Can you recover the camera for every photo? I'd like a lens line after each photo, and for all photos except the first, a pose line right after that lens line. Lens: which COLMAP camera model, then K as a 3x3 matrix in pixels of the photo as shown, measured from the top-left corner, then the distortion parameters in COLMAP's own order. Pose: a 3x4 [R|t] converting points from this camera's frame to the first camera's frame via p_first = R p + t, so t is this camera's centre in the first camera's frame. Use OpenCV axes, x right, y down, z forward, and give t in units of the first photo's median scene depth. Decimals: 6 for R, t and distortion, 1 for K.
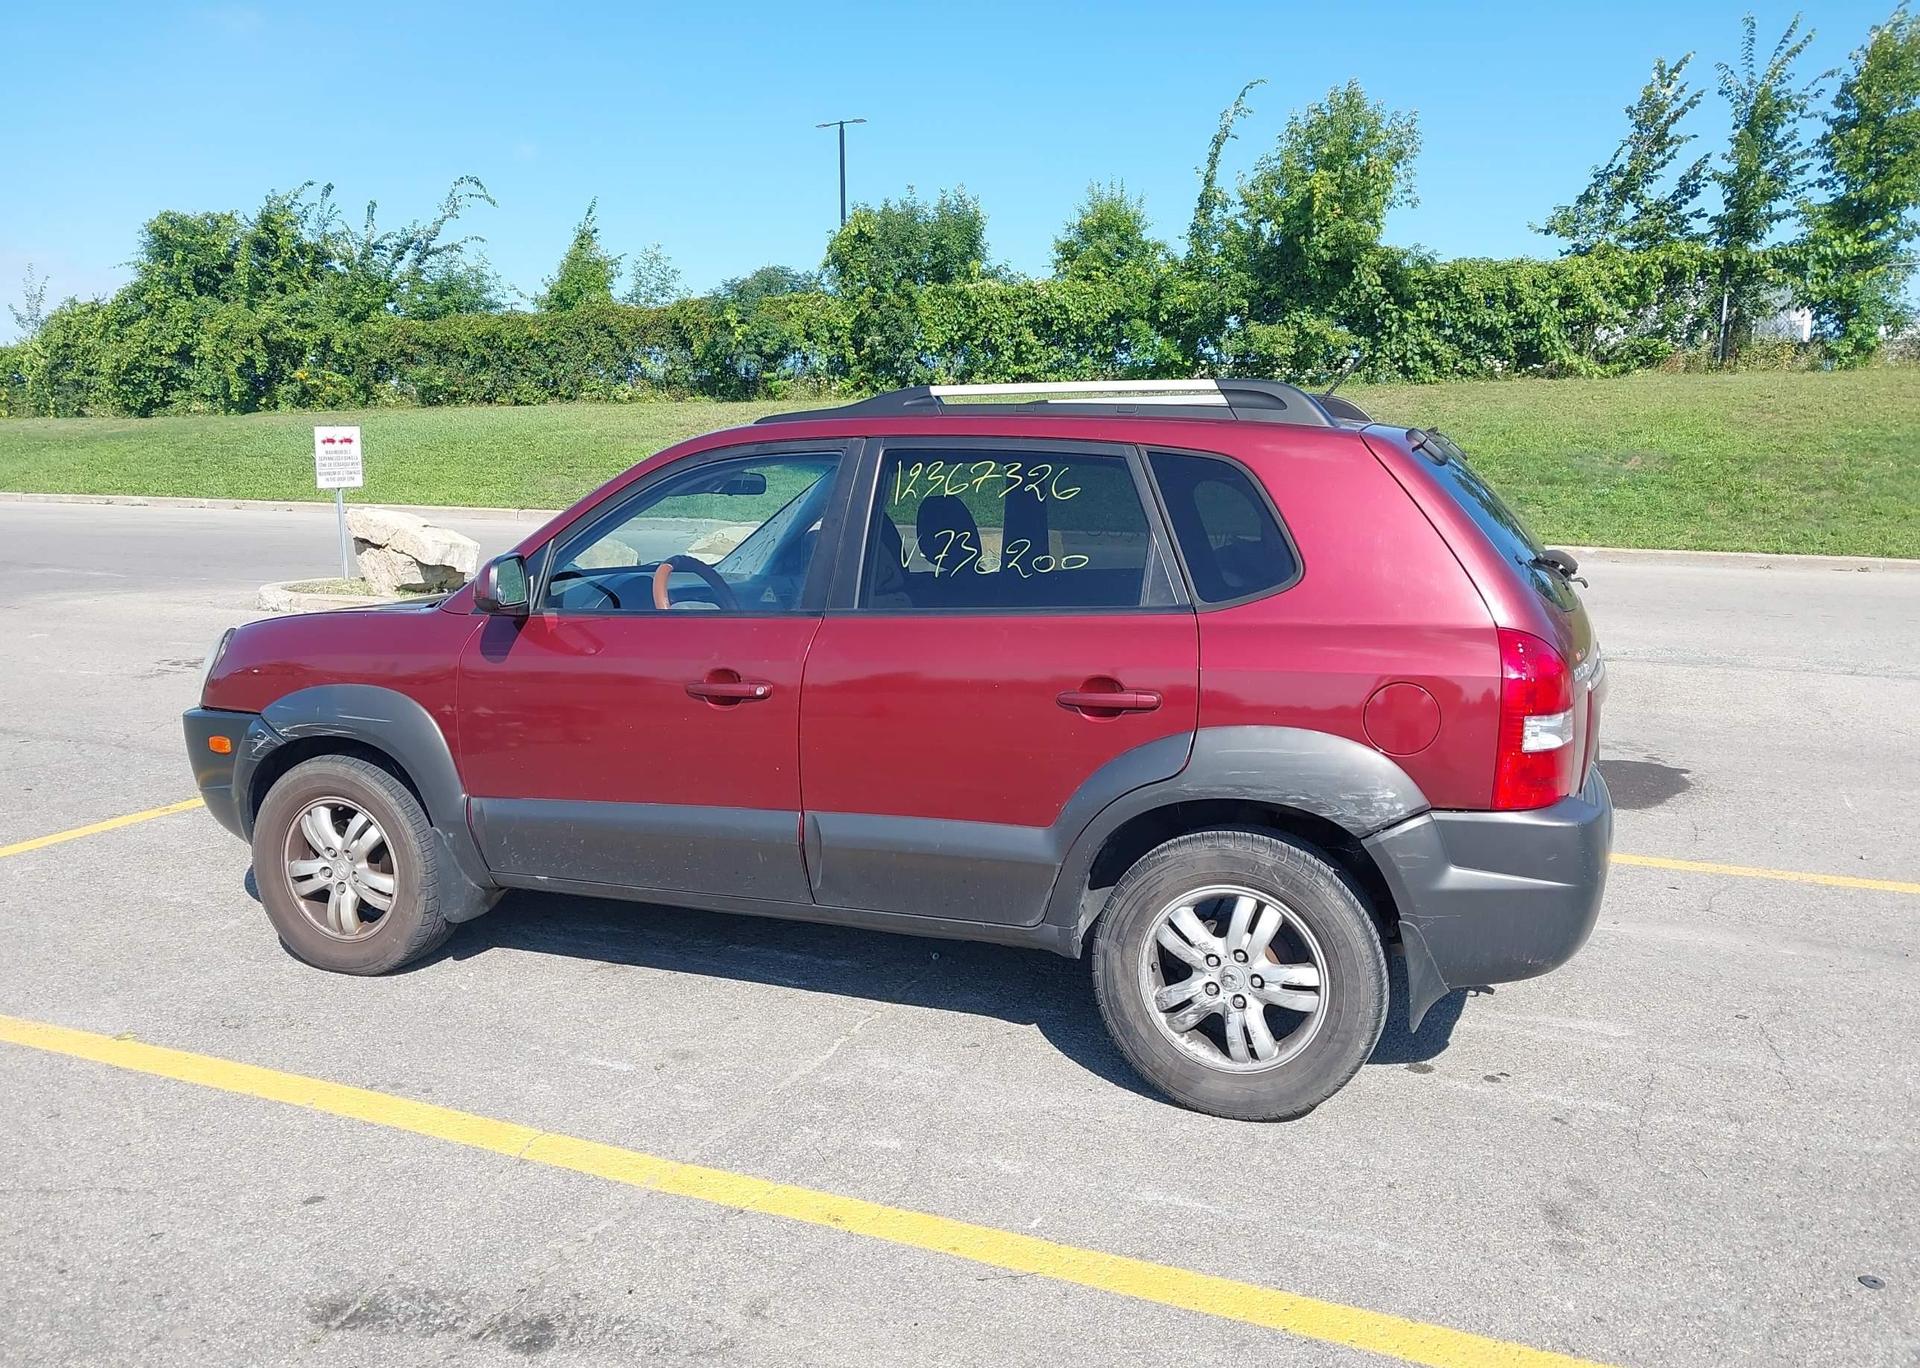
lens RADIAL K [[1525.4, 0, 955.5], [0, 1525.4, 692.2], [0, 0, 1]] dist [0.012937, -0.013141]
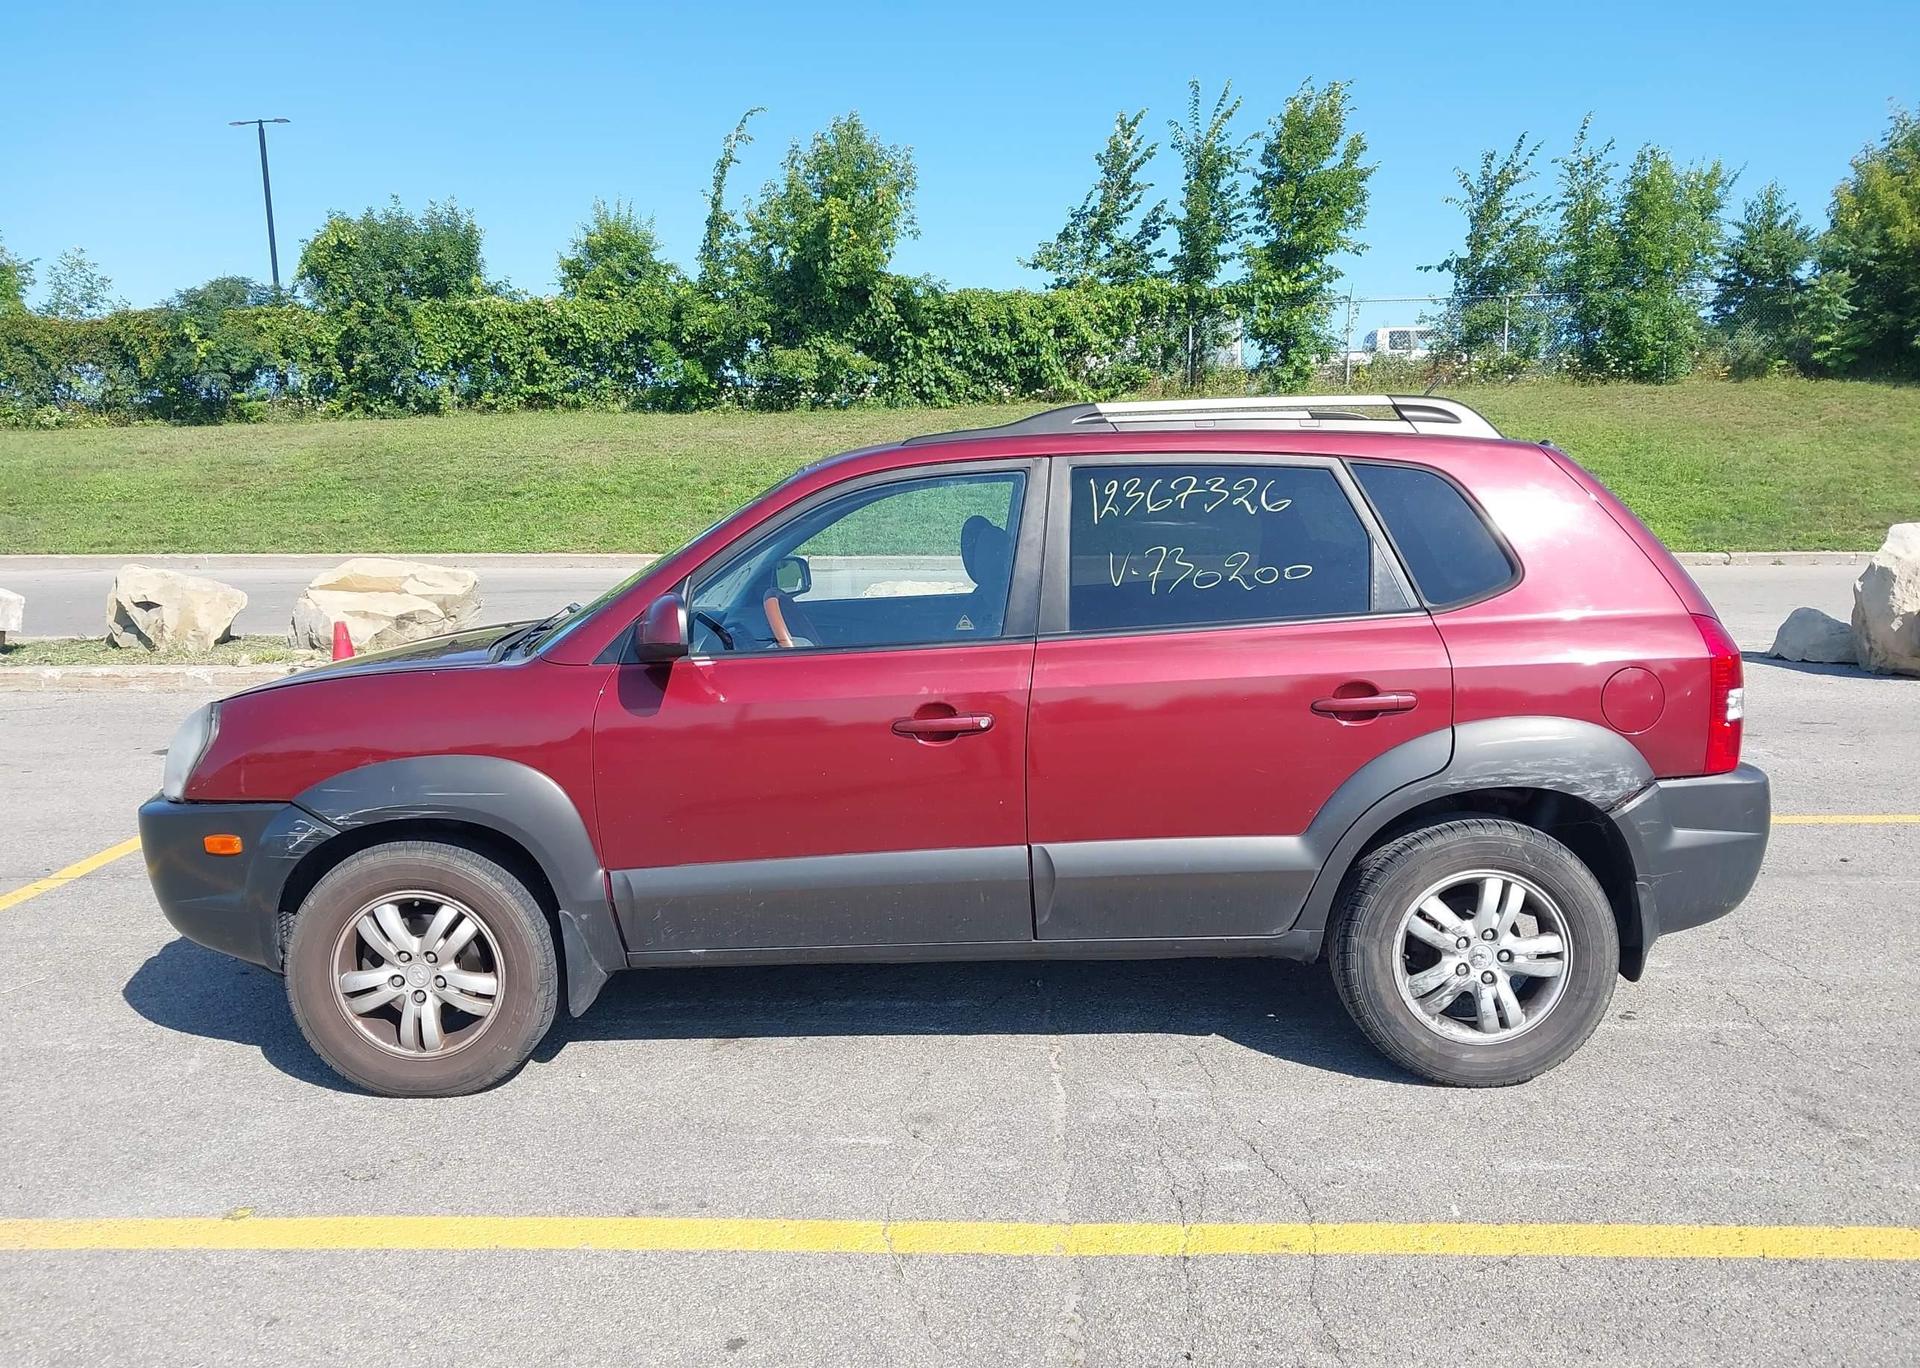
lens RADIAL K [[1525.4, 0, 958.2], [0, 1525.4, 698.0], [0, 0, 1]] dist [0.012937, -0.013141]
pose [[0.932662, -0.070135, 0.353868, -0.072988], [0.073973, 0.997257, 0.002687, -0.003054], [-0.353086, 0.023671, 0.935292, 0.017726]]
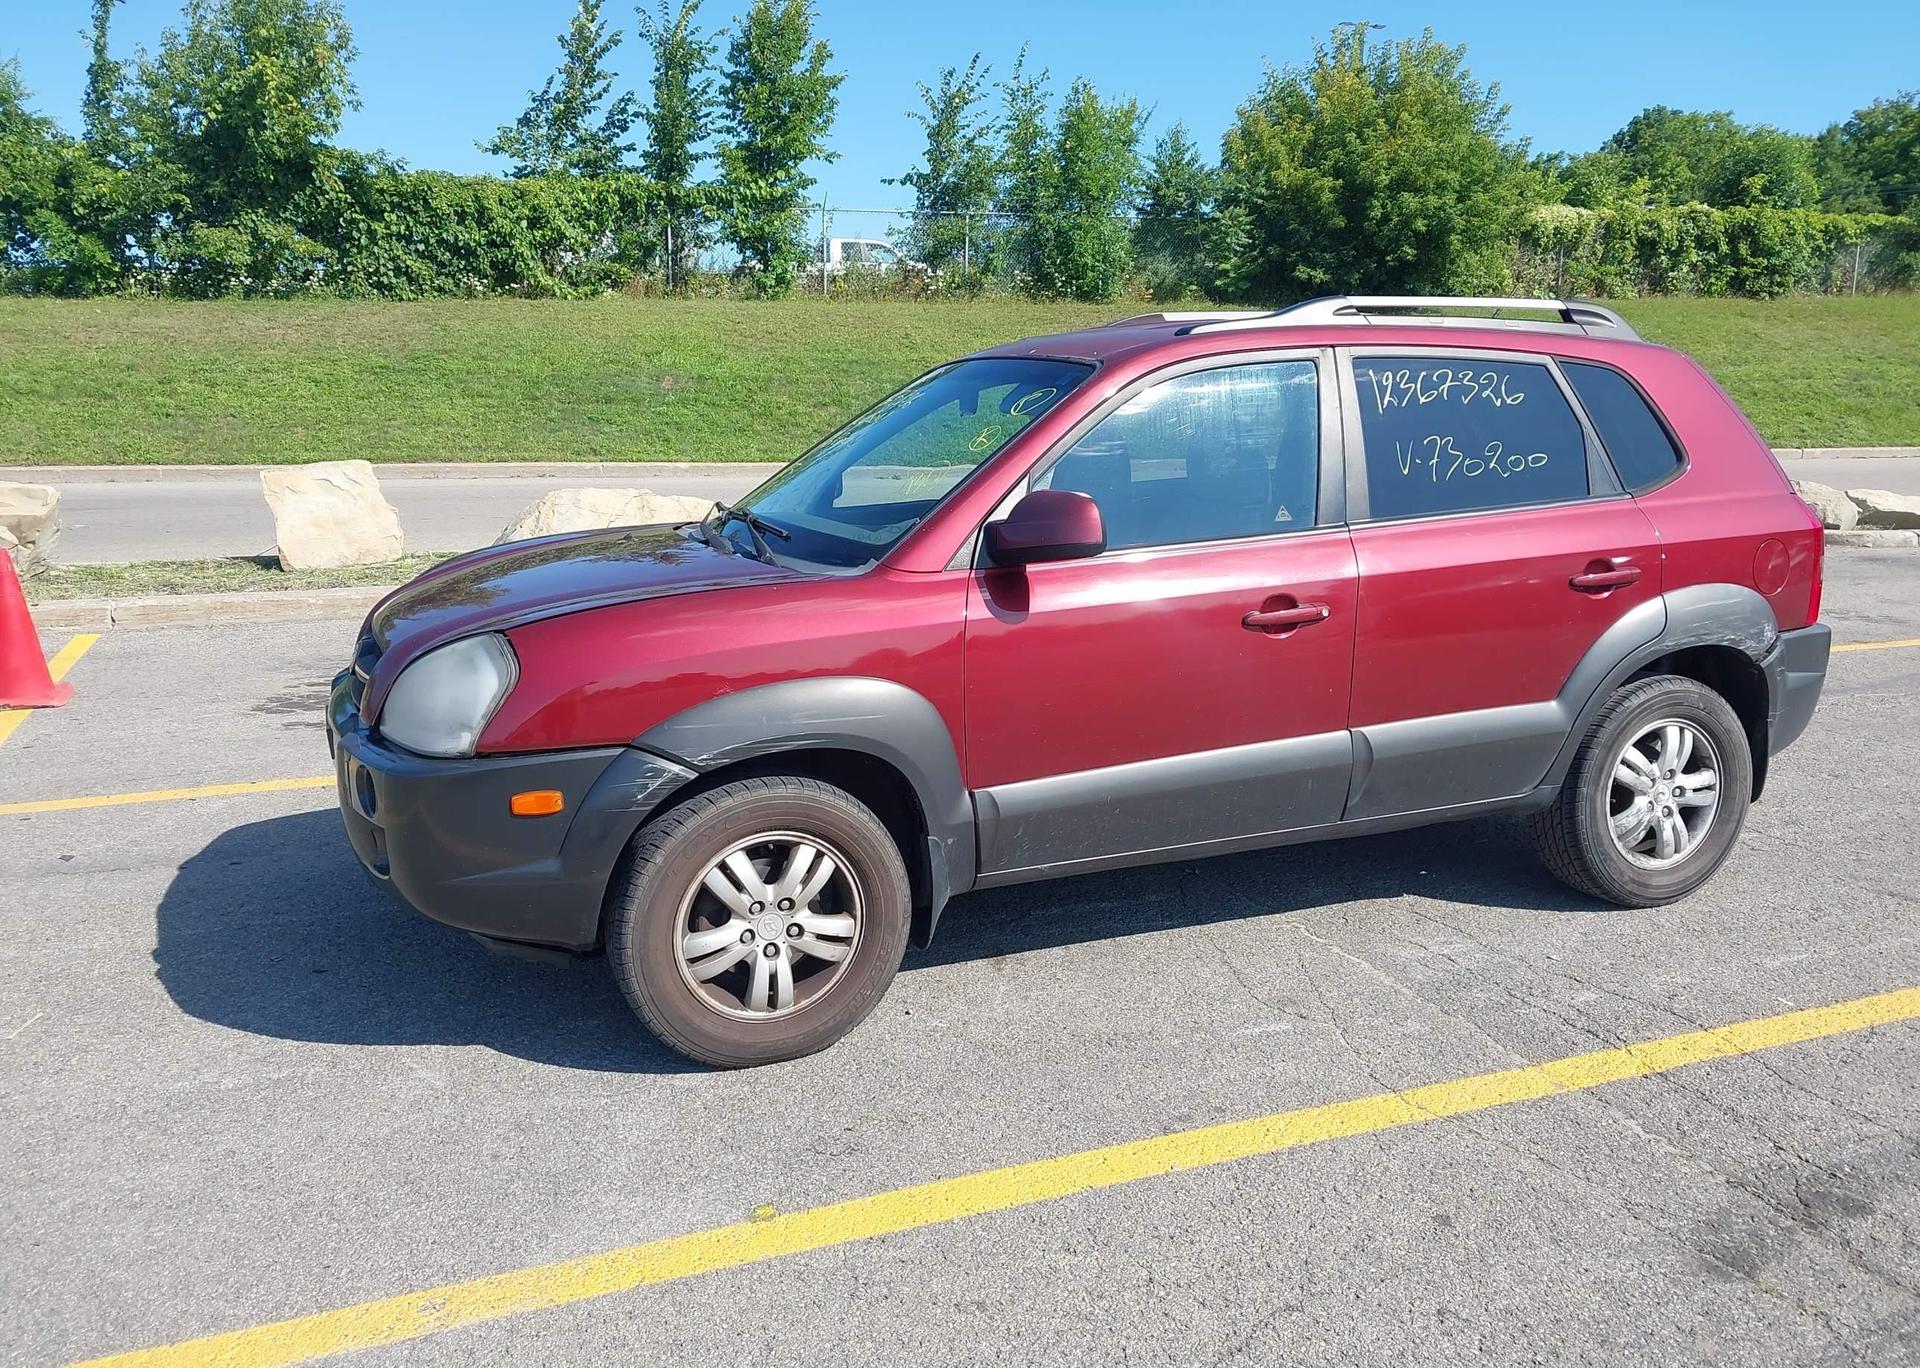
lens RADIAL K [[1525.4, 0, 966.5], [0, 1525.4, 703.3], [0, 0, 1]] dist [0.012937, -0.013141]
pose [[0.711339, -0.152156, 0.686181, -0.147009], [0.113253, 0.988342, 0.101753, -0.010259], [-0.693664, 0.005331, 0.720279, 0.069907]]
